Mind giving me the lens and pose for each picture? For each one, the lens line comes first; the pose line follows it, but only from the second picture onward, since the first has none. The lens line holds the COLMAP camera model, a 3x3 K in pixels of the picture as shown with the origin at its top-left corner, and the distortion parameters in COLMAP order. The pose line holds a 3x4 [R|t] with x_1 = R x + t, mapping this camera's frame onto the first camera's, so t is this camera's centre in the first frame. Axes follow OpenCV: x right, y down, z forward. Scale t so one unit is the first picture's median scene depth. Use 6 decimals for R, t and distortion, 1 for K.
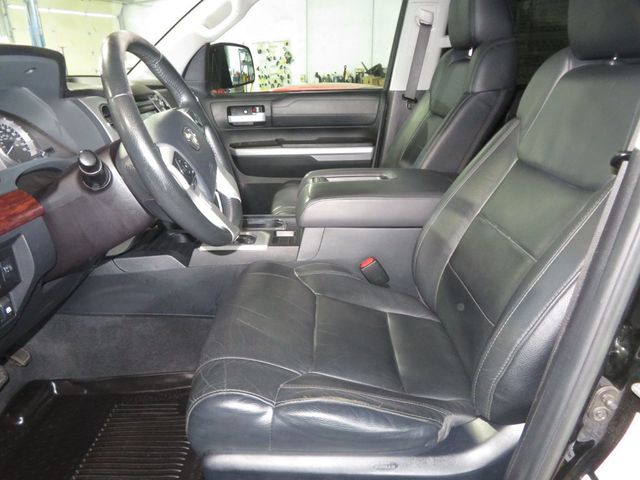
lens RADIAL K [[461.6, 0, 323.2], [0, 461.6, 241.3], [0, 0, 1]] dist [-0.011519, 0.007730]
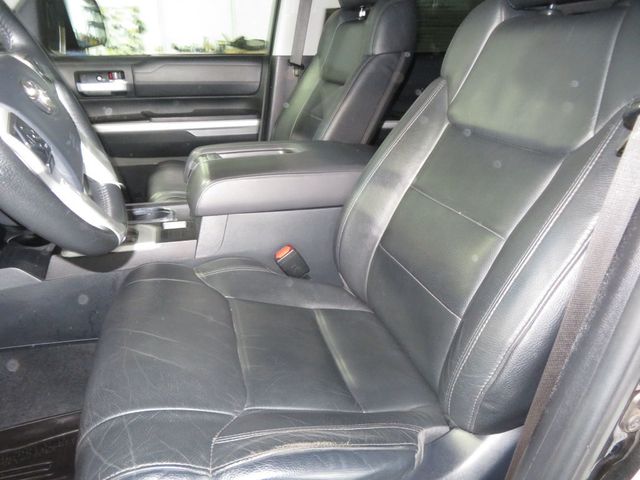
lens RADIAL K [[461.6, 0, 324.7], [0, 461.6, 240.5], [0, 0, 1]] dist [-0.011519, 0.007730]
pose [[0.958555, -0.085491, 0.271778, -0.059544], [0.073442, 0.995824, 0.054221, -0.015692], [-0.275279, -0.032014, 0.960831, 0.169581]]
